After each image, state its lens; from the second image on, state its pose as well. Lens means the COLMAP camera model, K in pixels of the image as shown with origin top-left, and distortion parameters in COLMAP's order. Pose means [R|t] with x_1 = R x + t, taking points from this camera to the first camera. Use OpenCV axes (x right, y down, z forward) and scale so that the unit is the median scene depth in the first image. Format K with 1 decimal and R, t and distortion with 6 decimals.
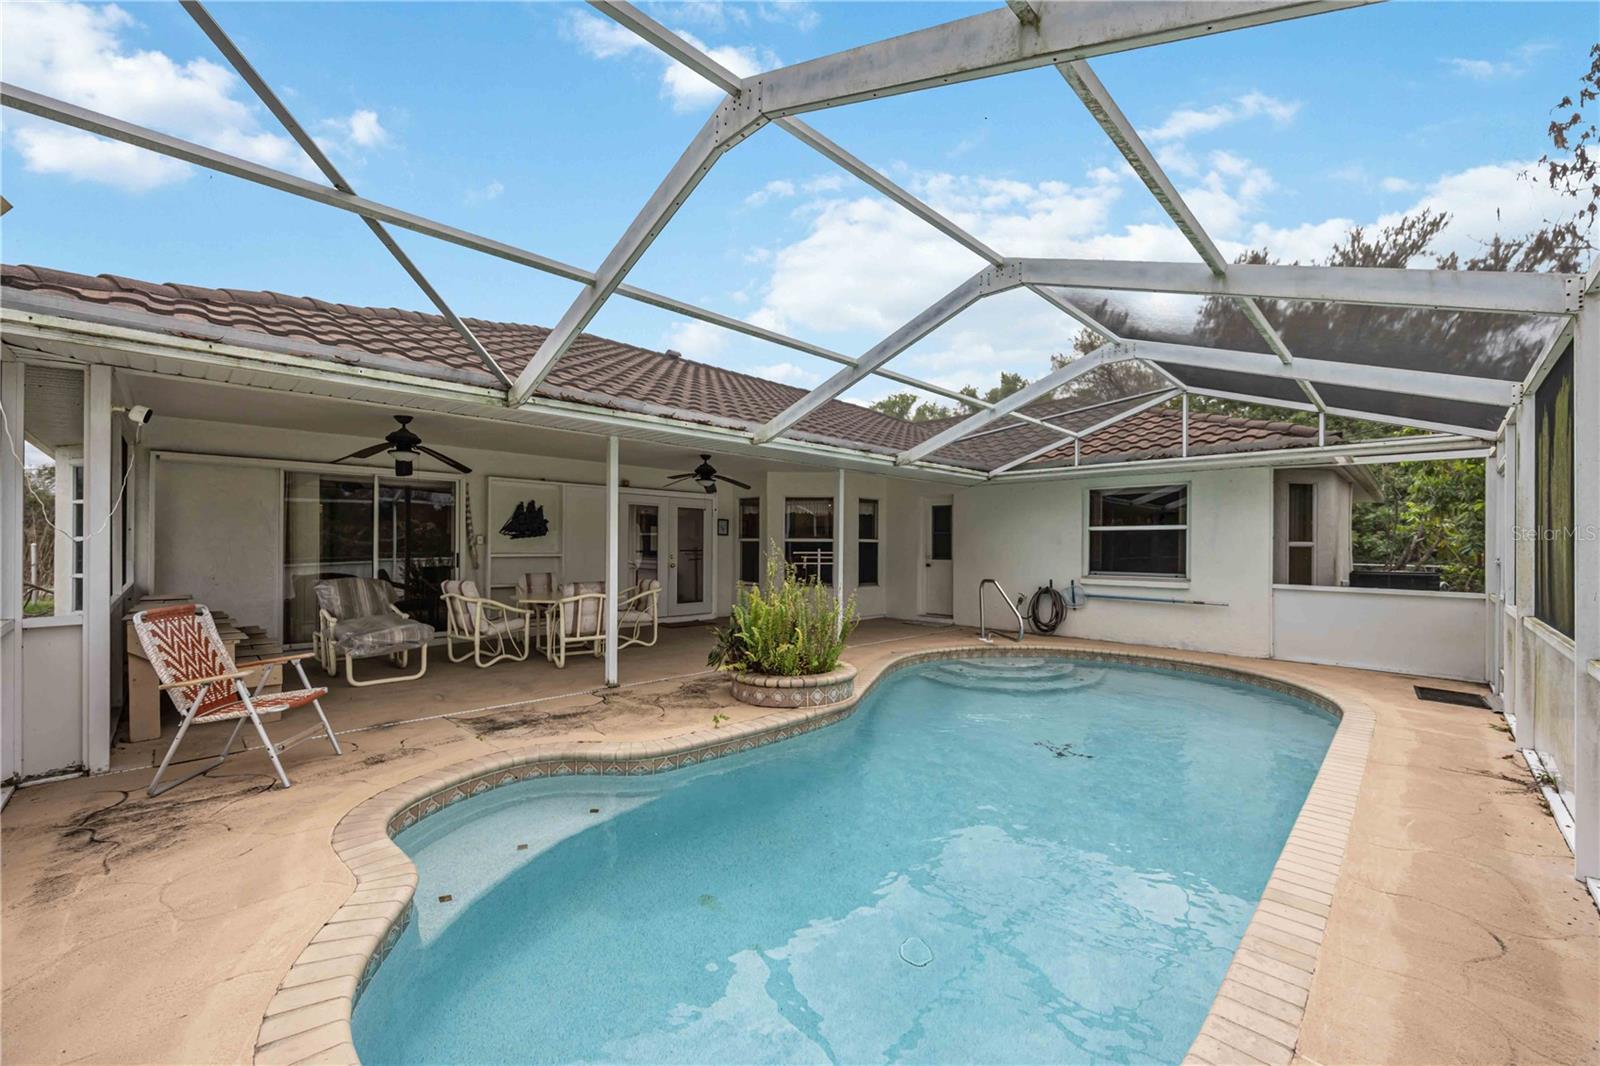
lens RADIAL K [[622.2, 0, 808.9], [0, 622.2, 536.5], [0, 0, 1]] dist [-0.000228, -0.000056]
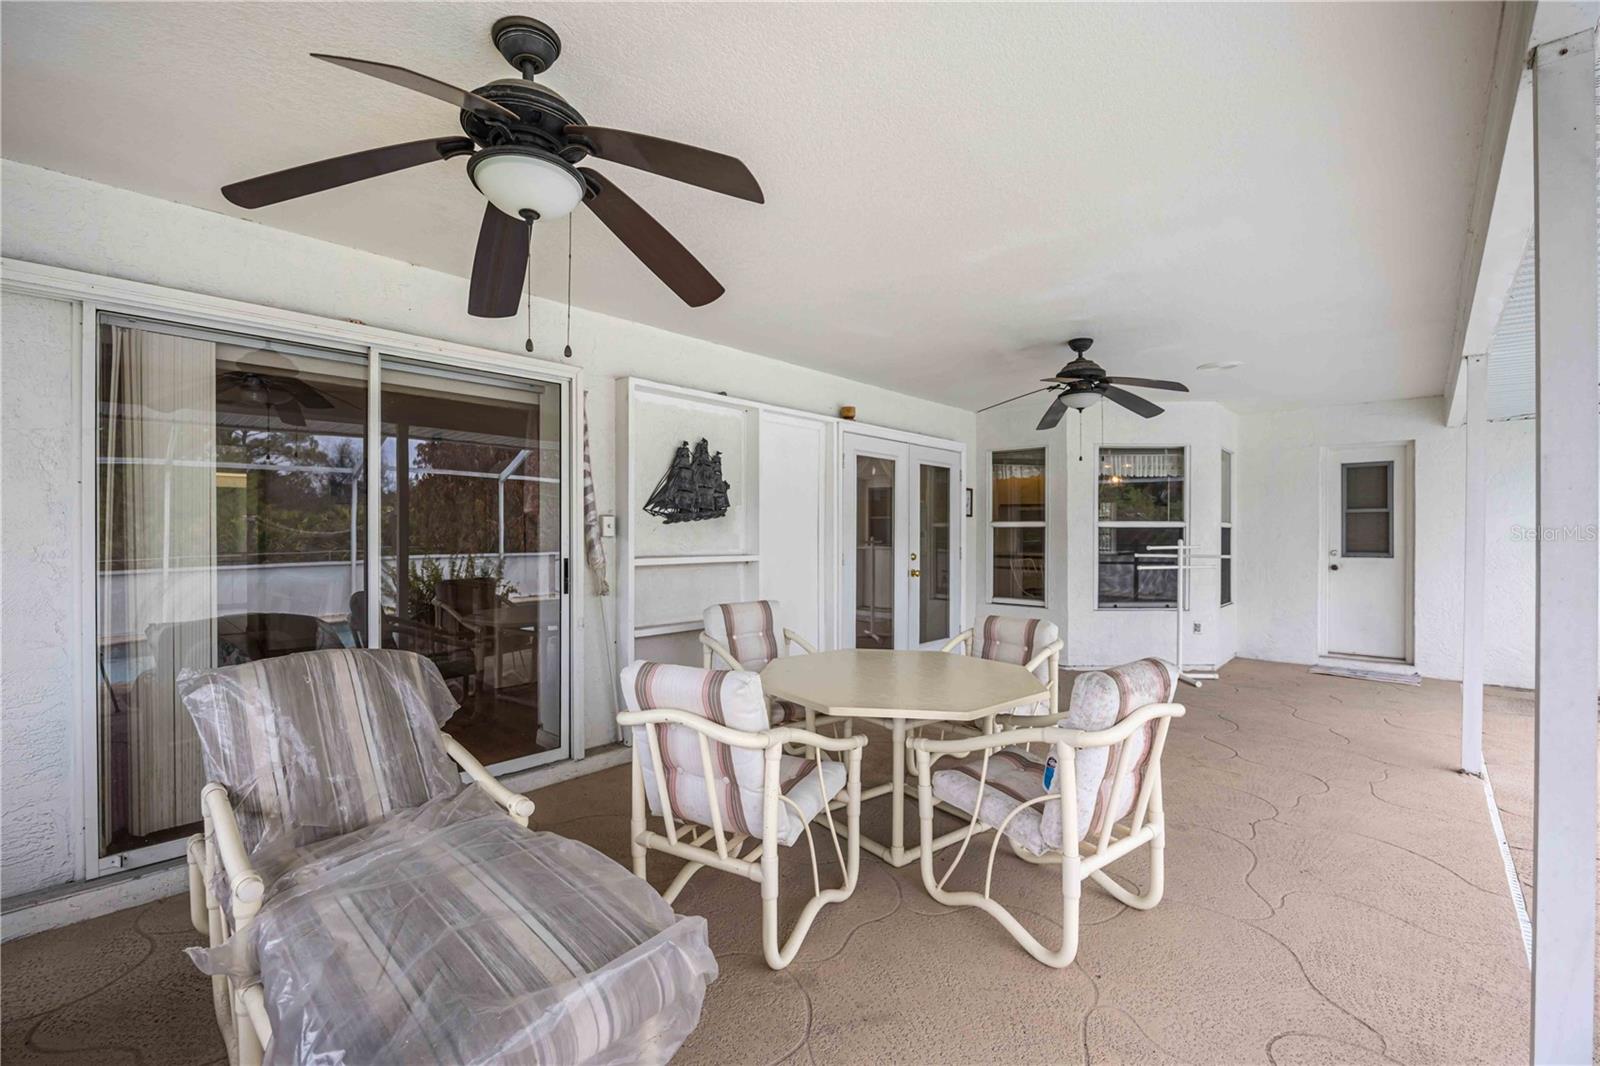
lens RADIAL K [[696.5, 0, 826.4], [0, 696.5, 535.8], [0, 0, 1]] dist [-0.003057, -0.000212]
pose [[0.999730, -0.005095, 0.022684, -0.390405], [0.004619, 0.999769, 0.020984, 0.002686], [-0.022786, -0.020873, 0.999522, 0.520159]]
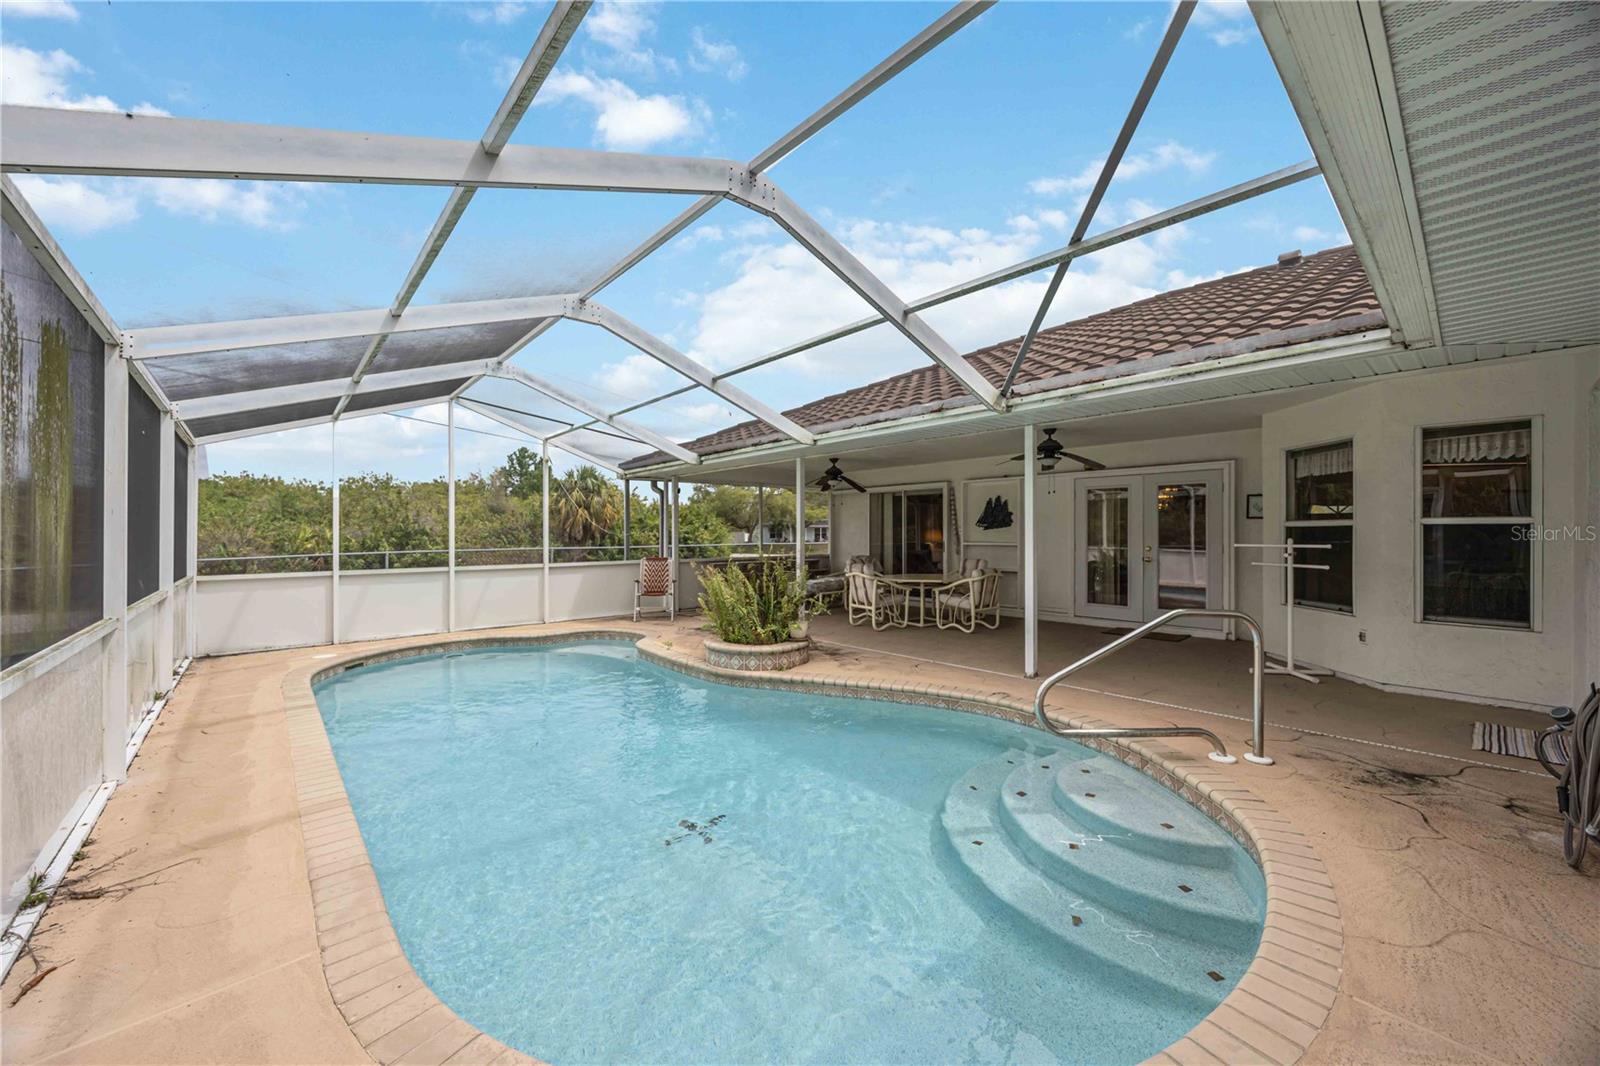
lens RADIAL K [[614.2, 0, 809.8], [0, 614.2, 534.7], [0, 0, 1]] dist [0.000026, -0.000091]
pose [[-0.059819, -0.005643, -0.998193, 0.741026], [0.018025, 0.999815, -0.006732, 0.015386], [0.998046, -0.018395, -0.059707, 0.769251]]
